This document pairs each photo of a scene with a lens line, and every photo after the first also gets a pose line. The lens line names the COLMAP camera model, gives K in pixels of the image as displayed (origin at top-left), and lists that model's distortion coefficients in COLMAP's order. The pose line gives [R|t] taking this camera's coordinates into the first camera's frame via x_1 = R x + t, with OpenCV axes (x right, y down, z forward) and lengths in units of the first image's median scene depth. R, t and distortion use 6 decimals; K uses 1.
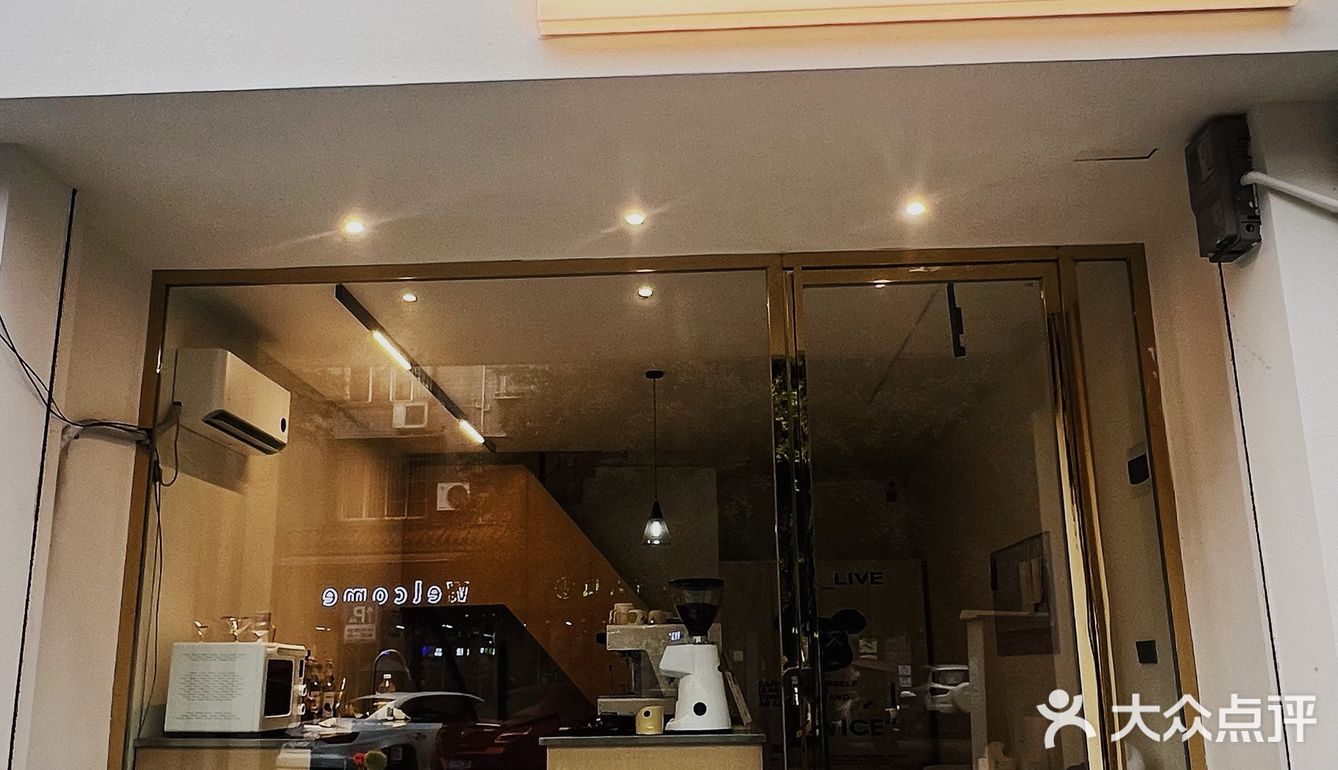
lens RADIAL K [[1095.3, 0, 636.7], [0, 1095.3, 398.2], [0, 0, 1]] dist [0.003876, 0.003857]
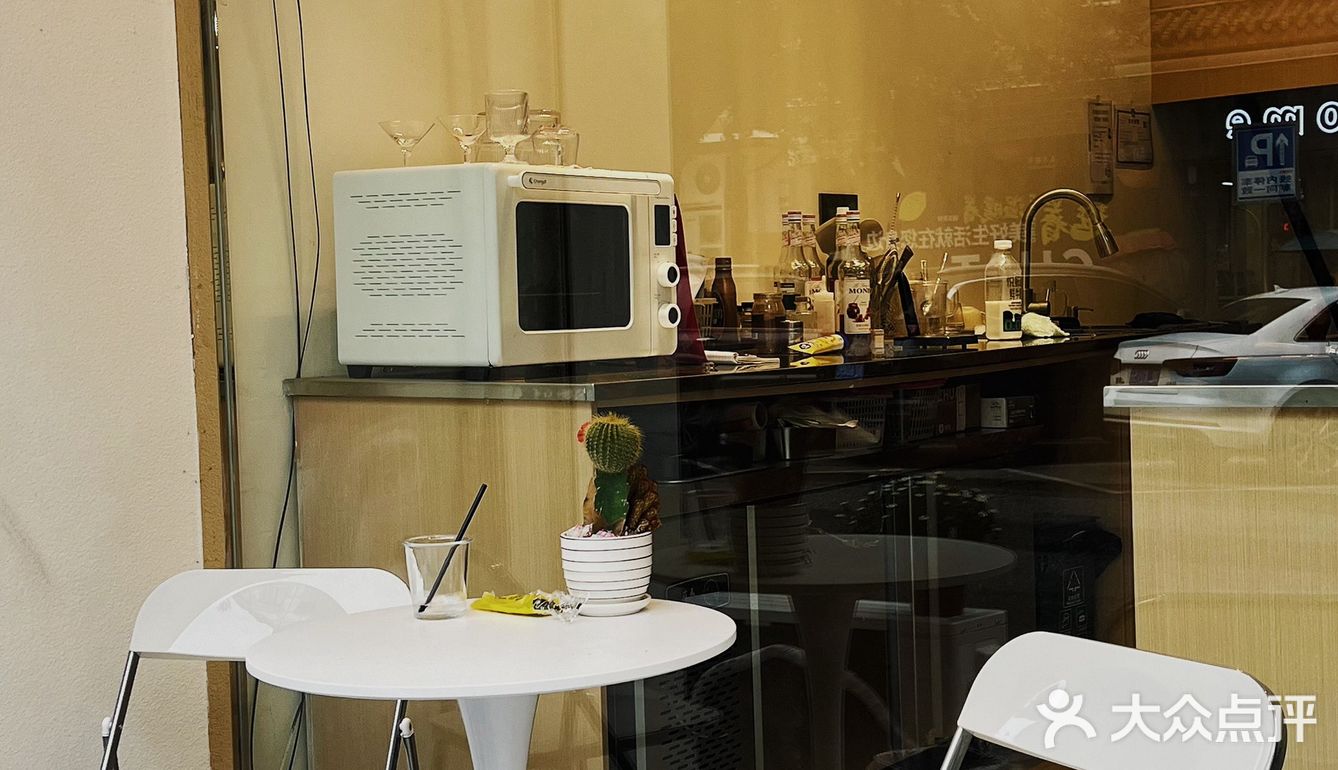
lens RADIAL K [[1976.8, 0, 674.3], [0, 1976.8, 385.4], [0, 0, 1]] dist [0.112077, 0.000000]
pose [[0.850604, 0.005954, -0.525773, 0.054127], [0.153181, 0.953757, 0.258619, 0.055855], [0.502999, -0.300520, 0.810358, 0.185201]]
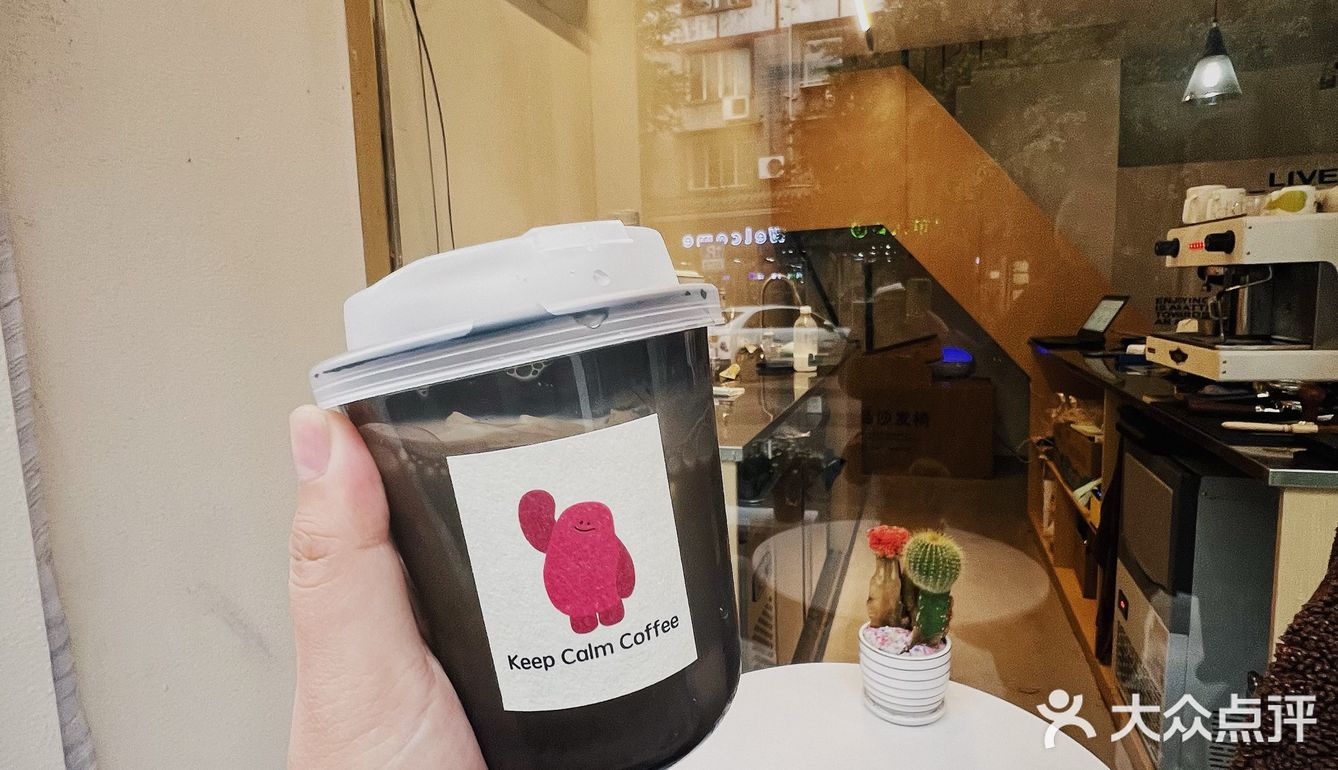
lens RADIAL K [[768.9, 0, 671.8], [0, 768.9, 395.2], [0, 0, 1]] dist [-0.021968, -0.000092]
pose [[0.957500, 0.015468, -0.288017, -0.098997], [0.092832, 0.928902, 0.358502, 0.069101], [0.273085, -0.370003, 0.887988, 0.301568]]
